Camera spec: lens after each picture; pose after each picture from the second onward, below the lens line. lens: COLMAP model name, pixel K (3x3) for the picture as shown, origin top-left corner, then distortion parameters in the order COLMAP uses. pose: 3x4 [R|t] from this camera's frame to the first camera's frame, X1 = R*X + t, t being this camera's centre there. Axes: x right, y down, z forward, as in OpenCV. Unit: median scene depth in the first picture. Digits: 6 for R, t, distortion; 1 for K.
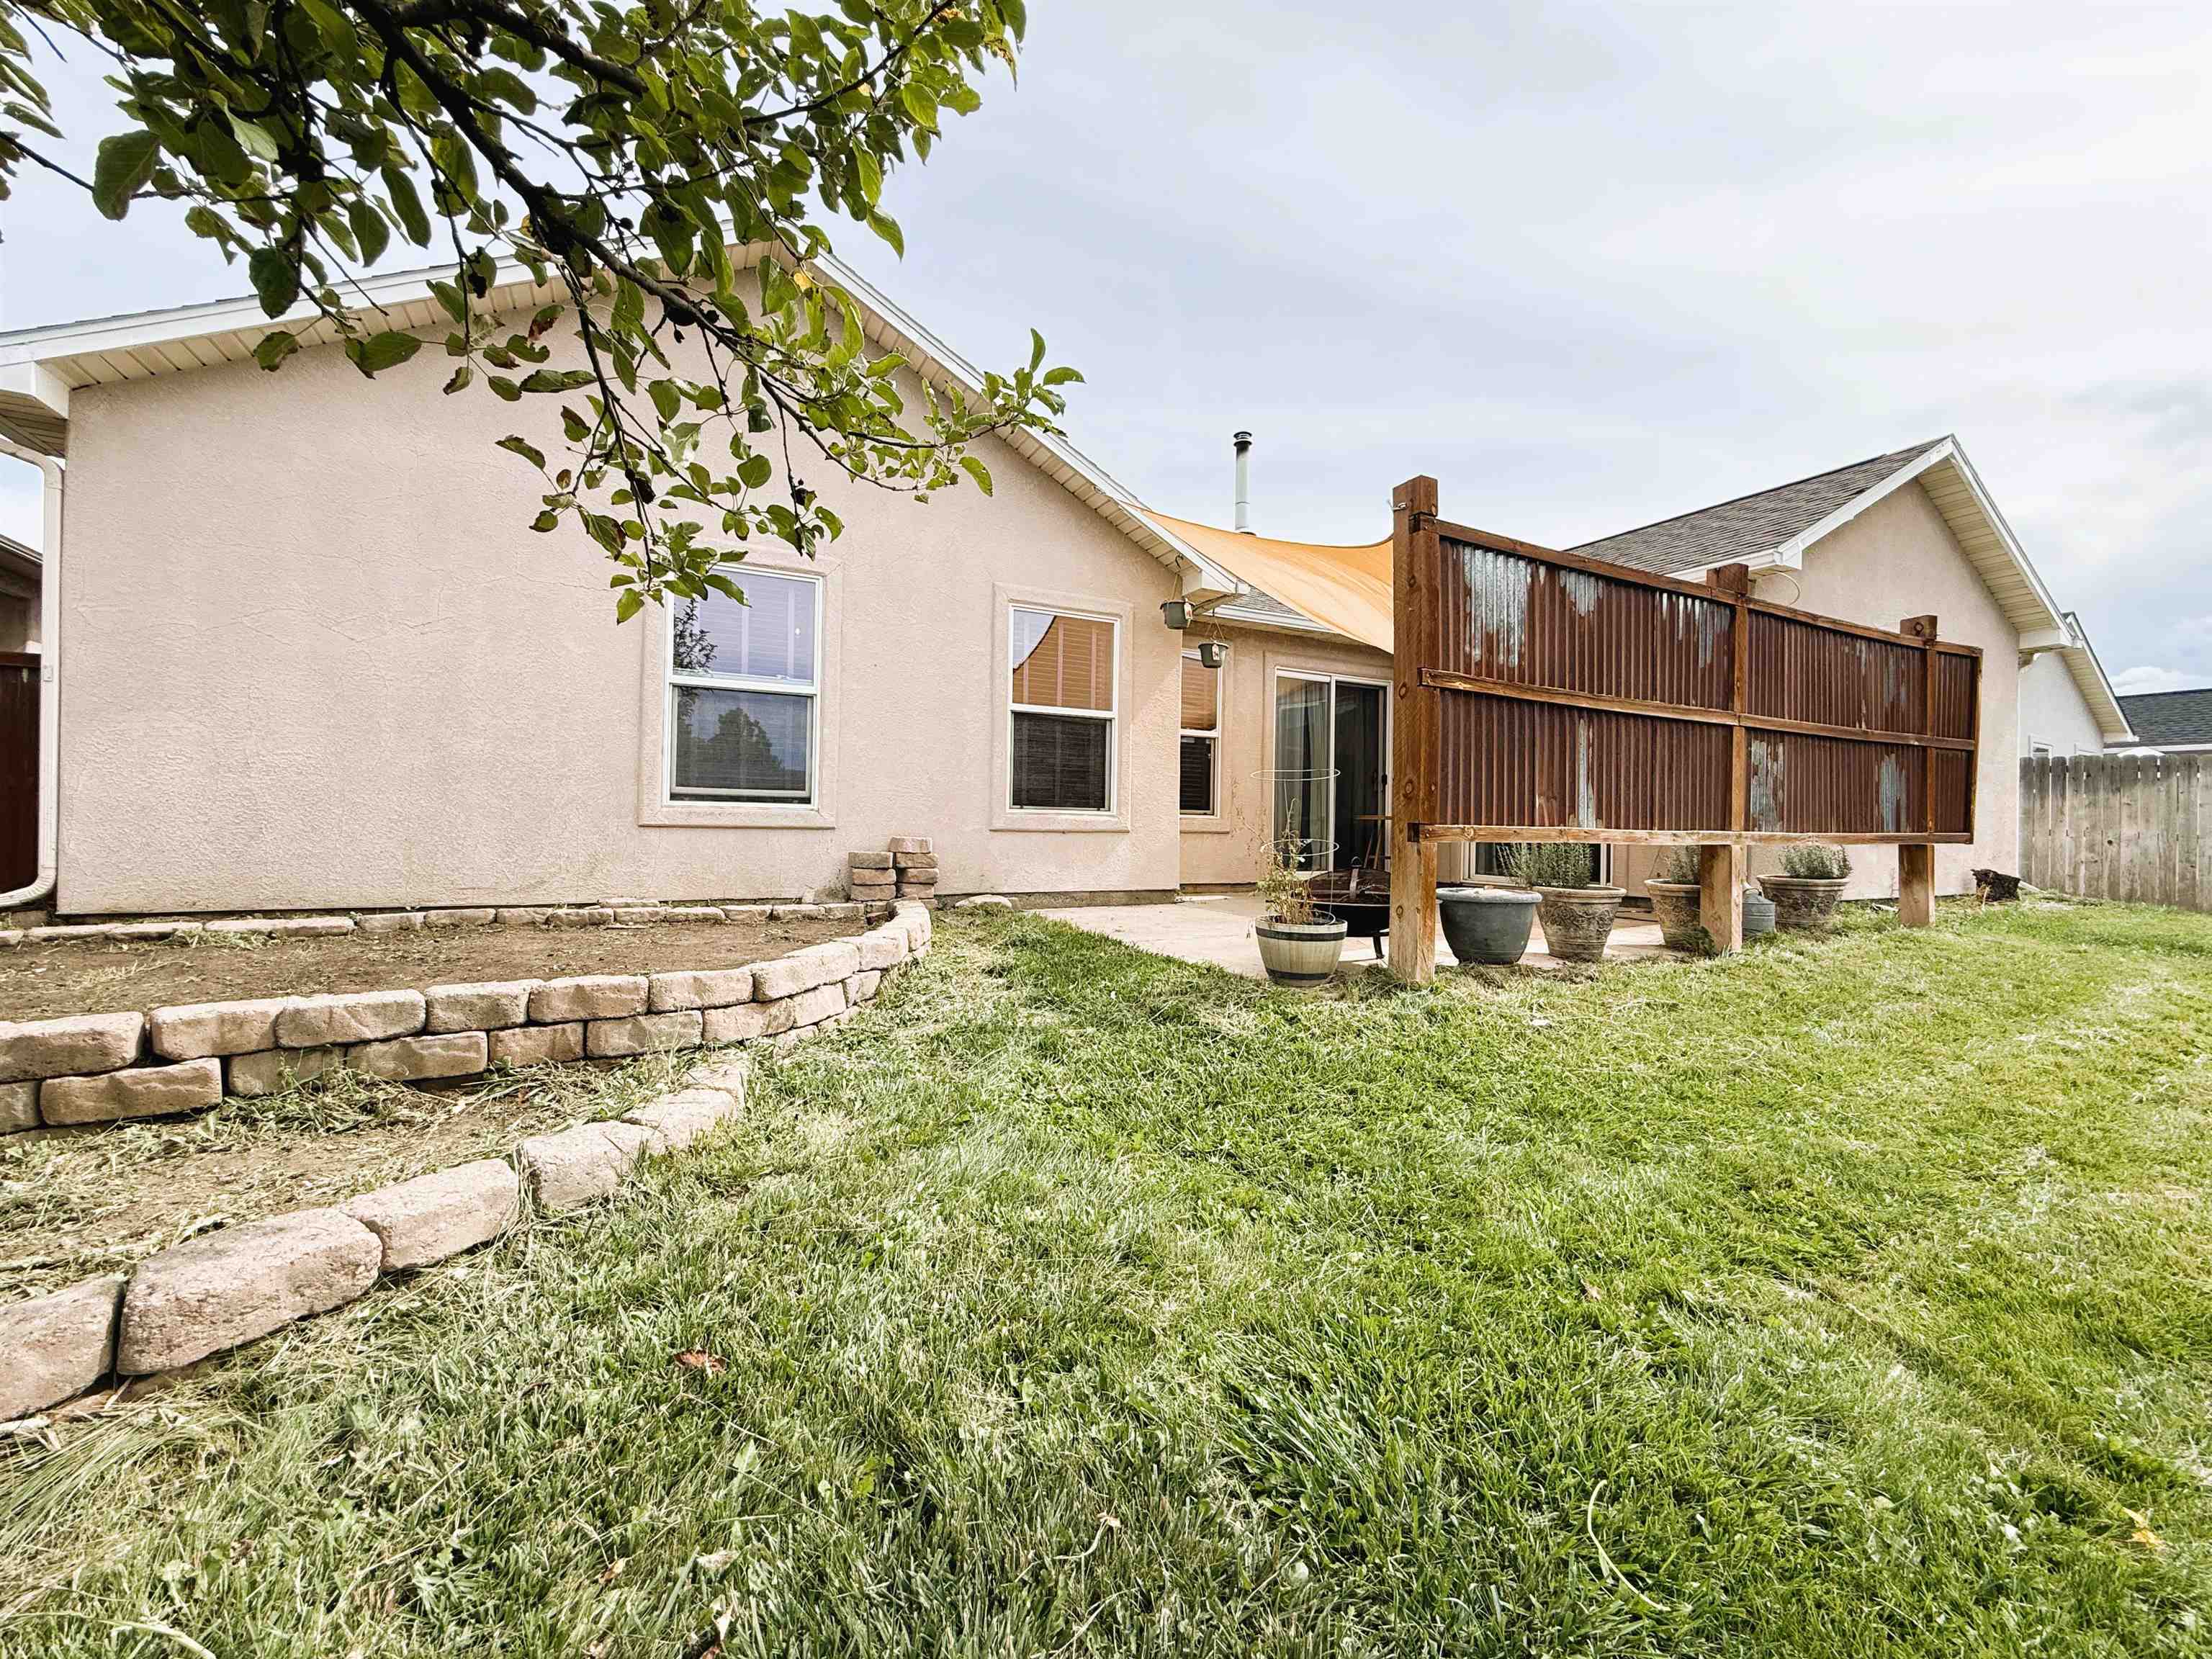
lens RADIAL K [[880.1, 0, 1099.8], [0, 880.1, 826.5], [0, 0, 1]] dist [0.000843, -0.000722]
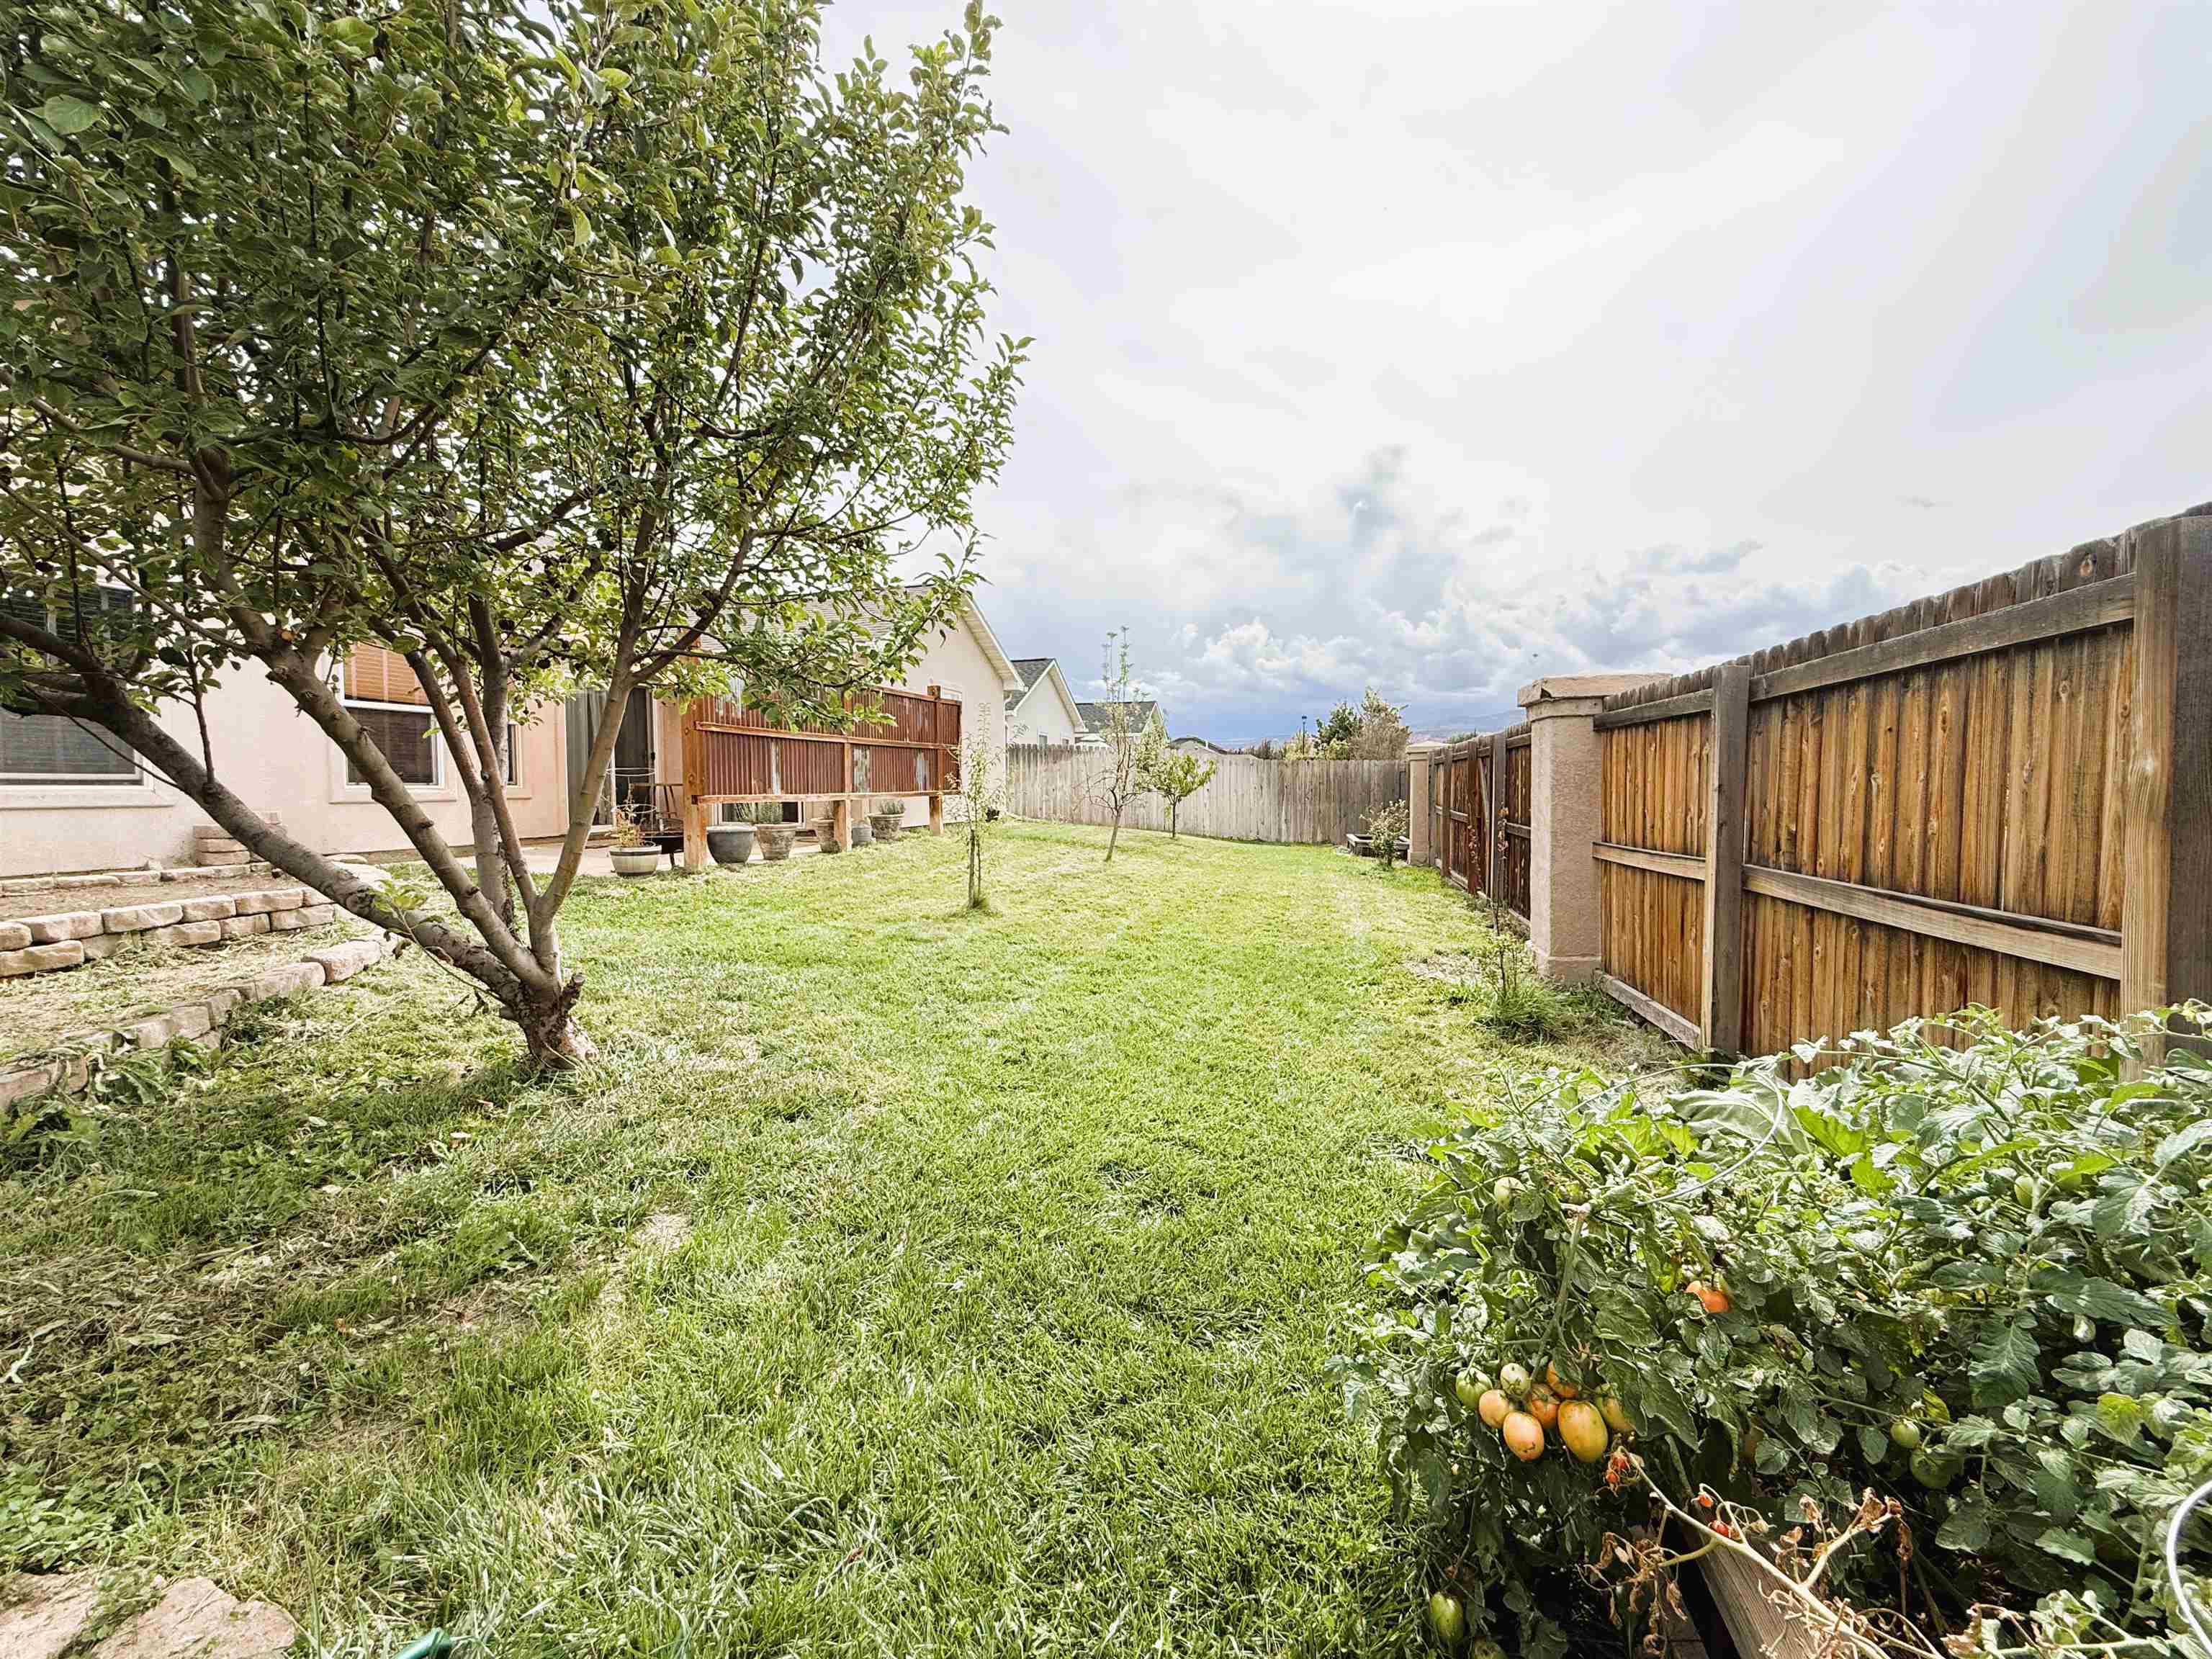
lens RADIAL K [[880.1, 0, 1101.6], [0, 880.1, 824.7], [0, 0, 1]] dist [0.000843, -0.000722]
pose [[0.685488, -0.048324, 0.726479, -0.407584], [0.009993, 0.998325, 0.056979, -0.035702], [-0.728016, -0.031799, 0.684823, -0.924115]]
